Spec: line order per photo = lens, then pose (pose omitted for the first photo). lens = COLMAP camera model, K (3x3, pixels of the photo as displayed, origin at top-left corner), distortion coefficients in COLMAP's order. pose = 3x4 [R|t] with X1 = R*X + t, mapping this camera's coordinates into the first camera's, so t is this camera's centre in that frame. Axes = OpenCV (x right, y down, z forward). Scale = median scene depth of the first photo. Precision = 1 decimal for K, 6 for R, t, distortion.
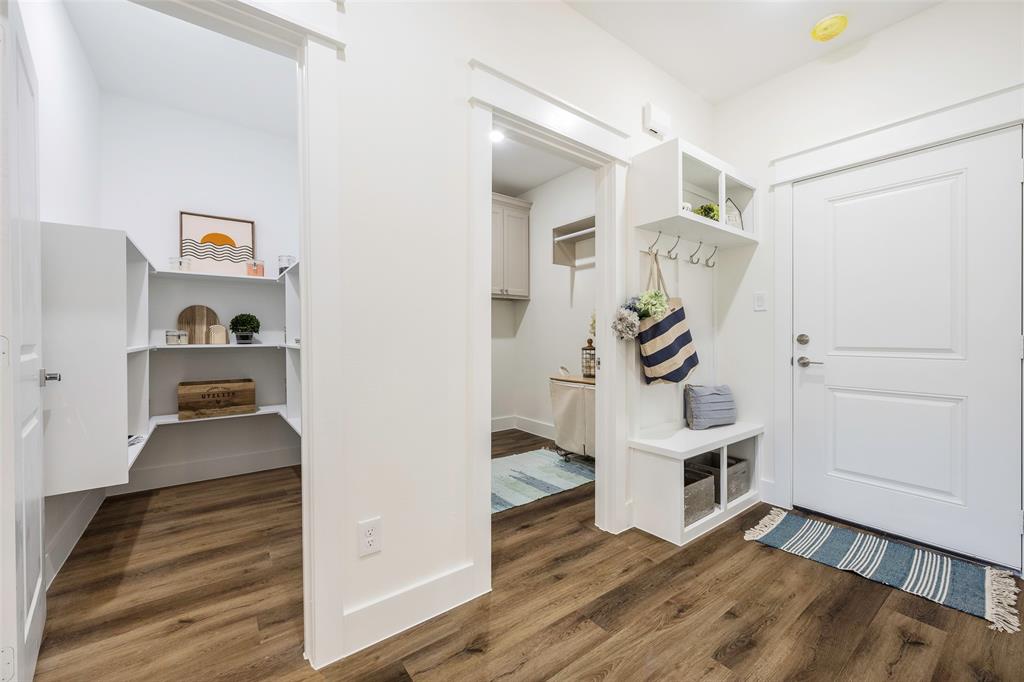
lens RADIAL K [[404.5, 0, 513.8], [0, 404.5, 335.8], [0, 0, 1]] dist [-0.001294, -0.000180]
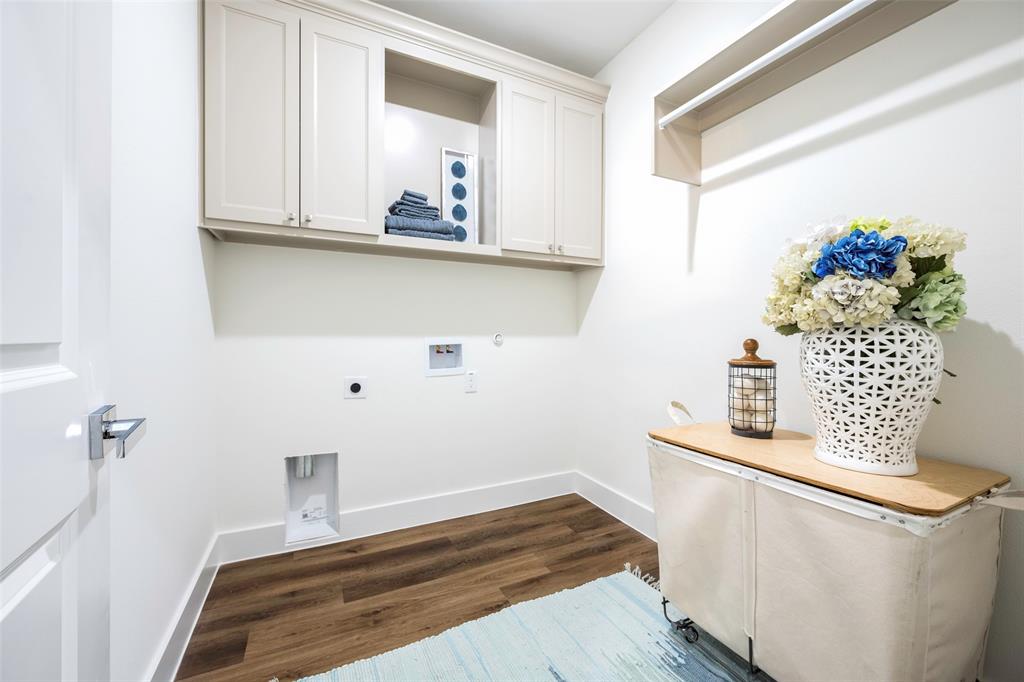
lens RADIAL K [[404.5, 0, 513.8], [0, 404.5, 335.8], [0, 0, 1]] dist [-0.001294, -0.000180]
pose [[0.982327, 0.008851, -0.186962, 0.027651], [-0.005864, 0.999846, 0.016524, -0.001517], [0.187079, -0.015136, 0.982228, 0.512214]]
